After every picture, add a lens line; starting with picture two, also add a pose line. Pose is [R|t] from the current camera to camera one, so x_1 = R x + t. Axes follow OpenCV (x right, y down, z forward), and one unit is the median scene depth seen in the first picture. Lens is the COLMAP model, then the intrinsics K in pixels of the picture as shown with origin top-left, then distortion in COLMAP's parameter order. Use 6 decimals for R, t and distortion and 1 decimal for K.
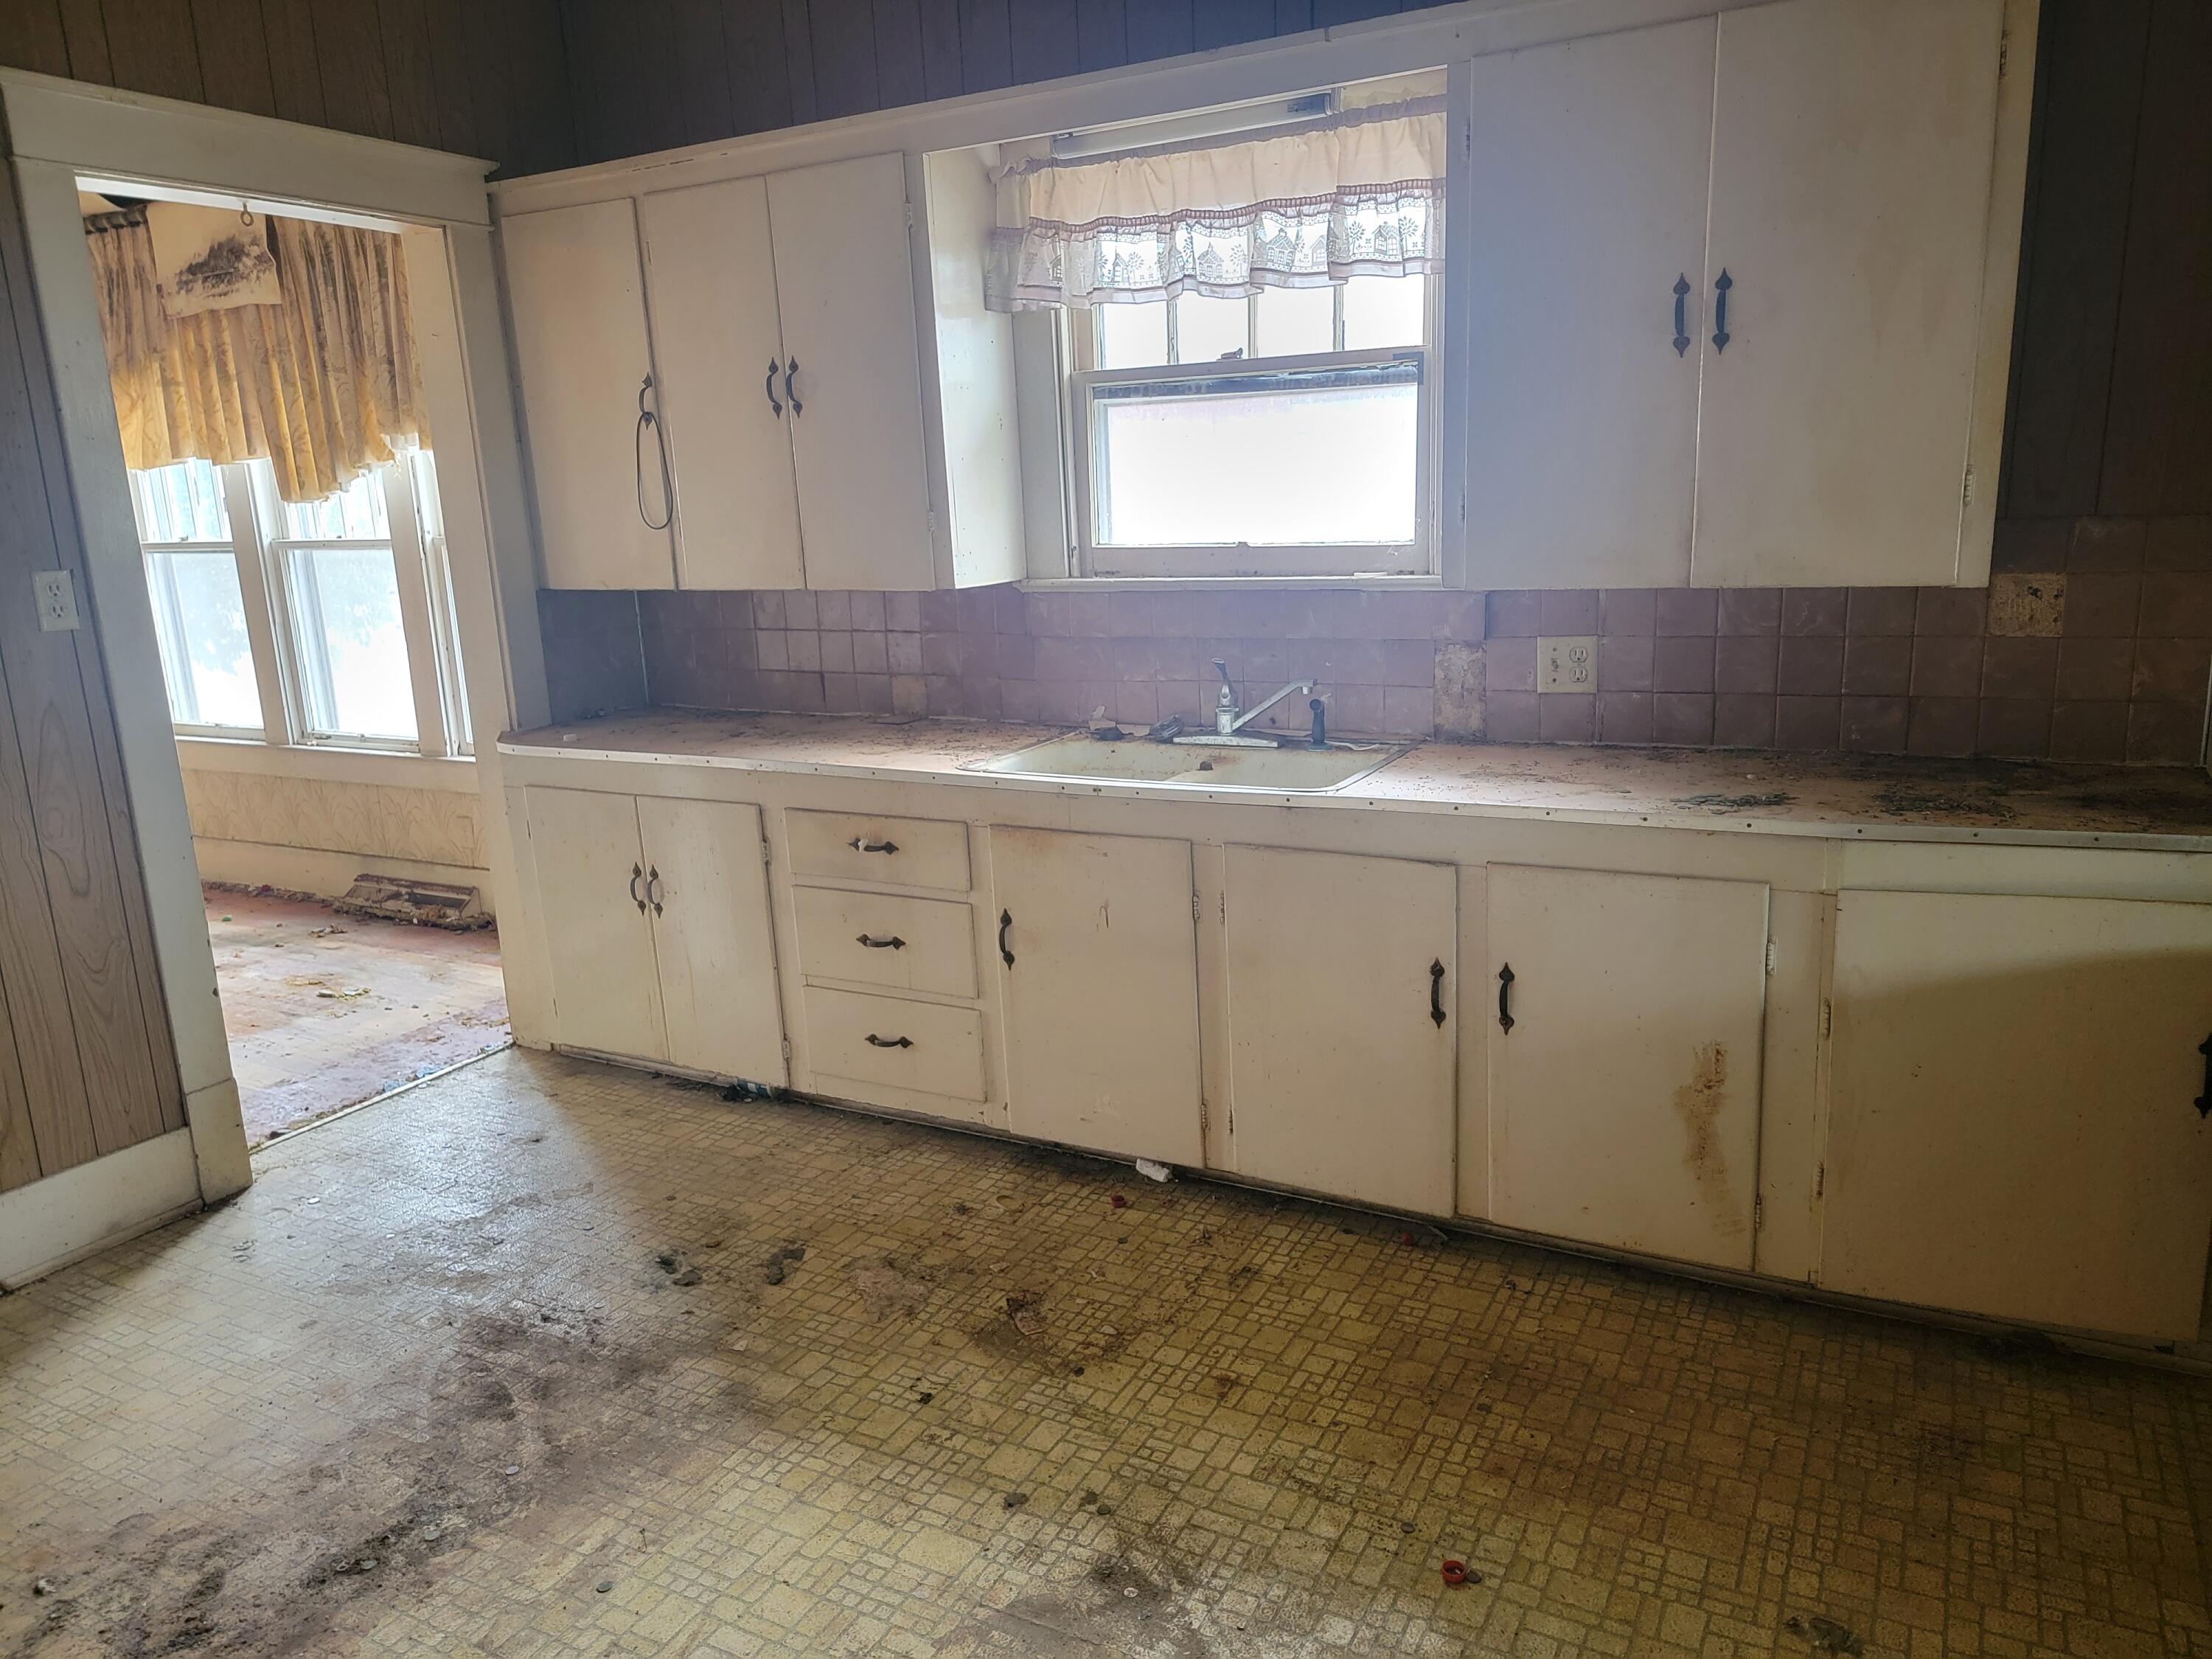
lens RADIAL K [[1530.2, 0, 1109.2], [0, 1530.2, 826.8], [0, 0, 1]] dist [0.011863, 0.001250]
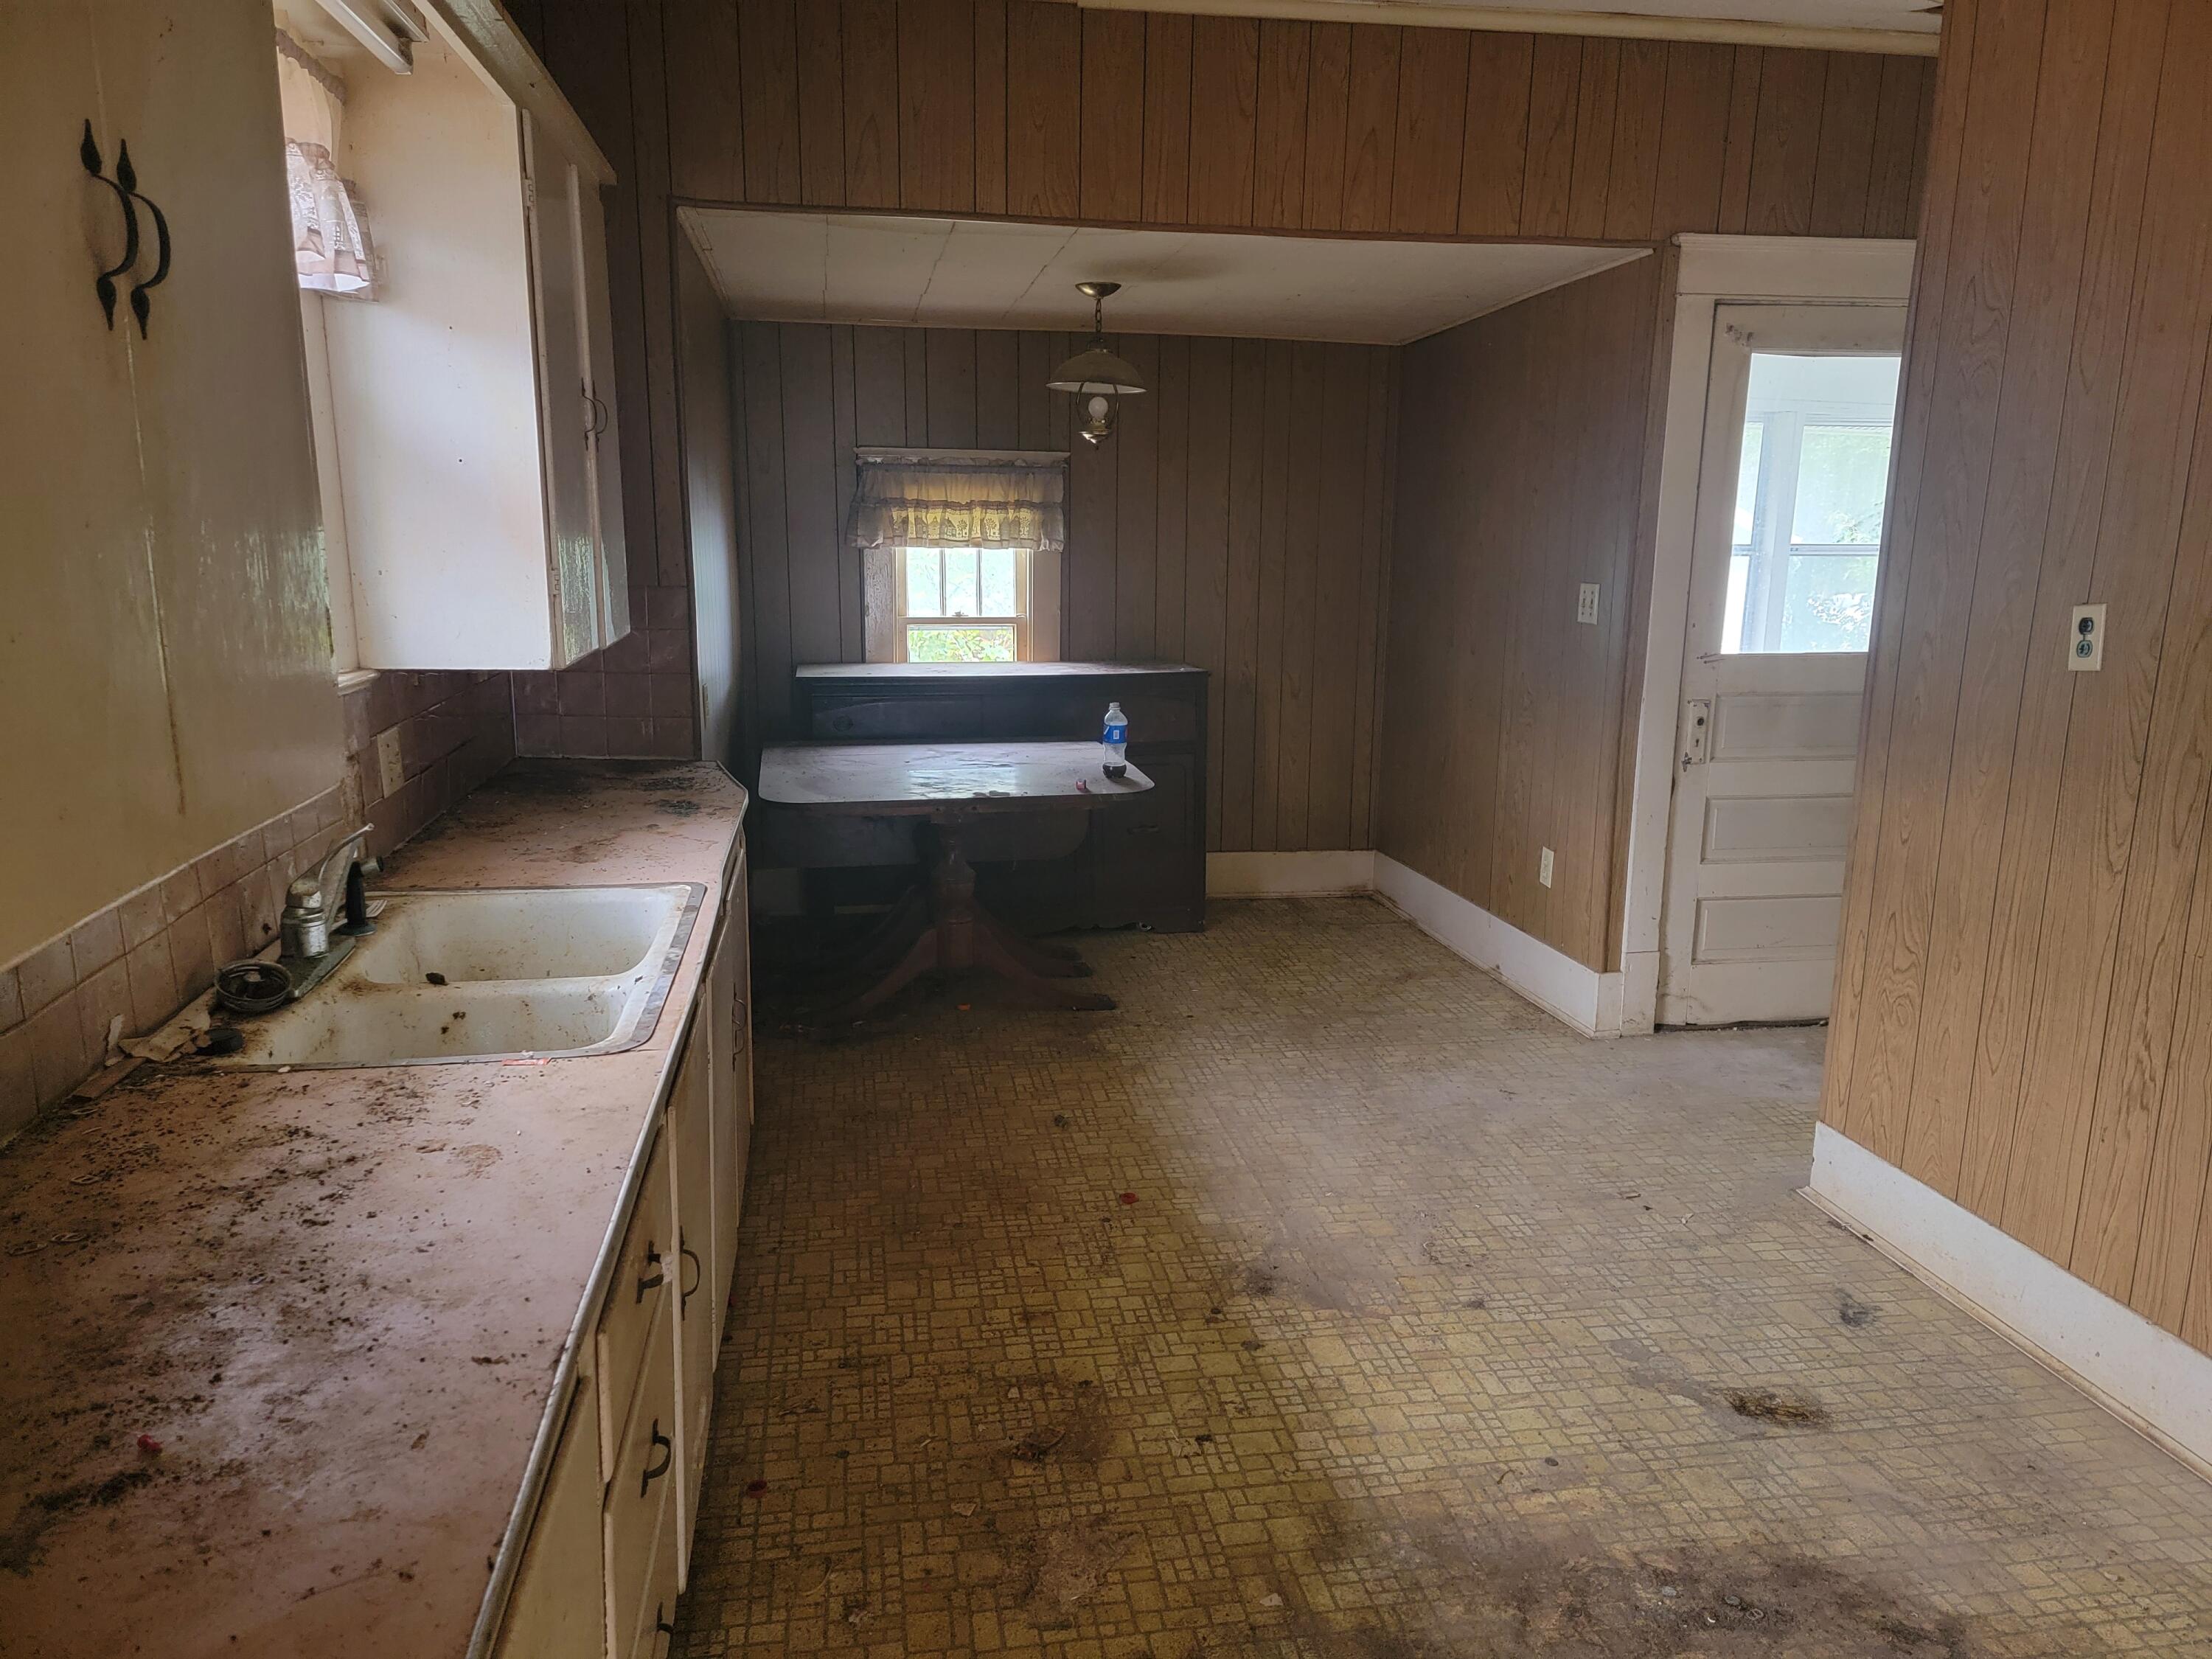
lens RADIAL K [[1530.2, 0, 1104.8], [0, 1530.2, 826.4], [0, 0, 1]] dist [0.011863, 0.001250]
pose [[-0.620053, -0.129263, 0.773838, -0.875131], [0.184653, 0.934582, 0.304071, -0.356833], [-0.762521, 0.331432, -0.555622, 1.585824]]
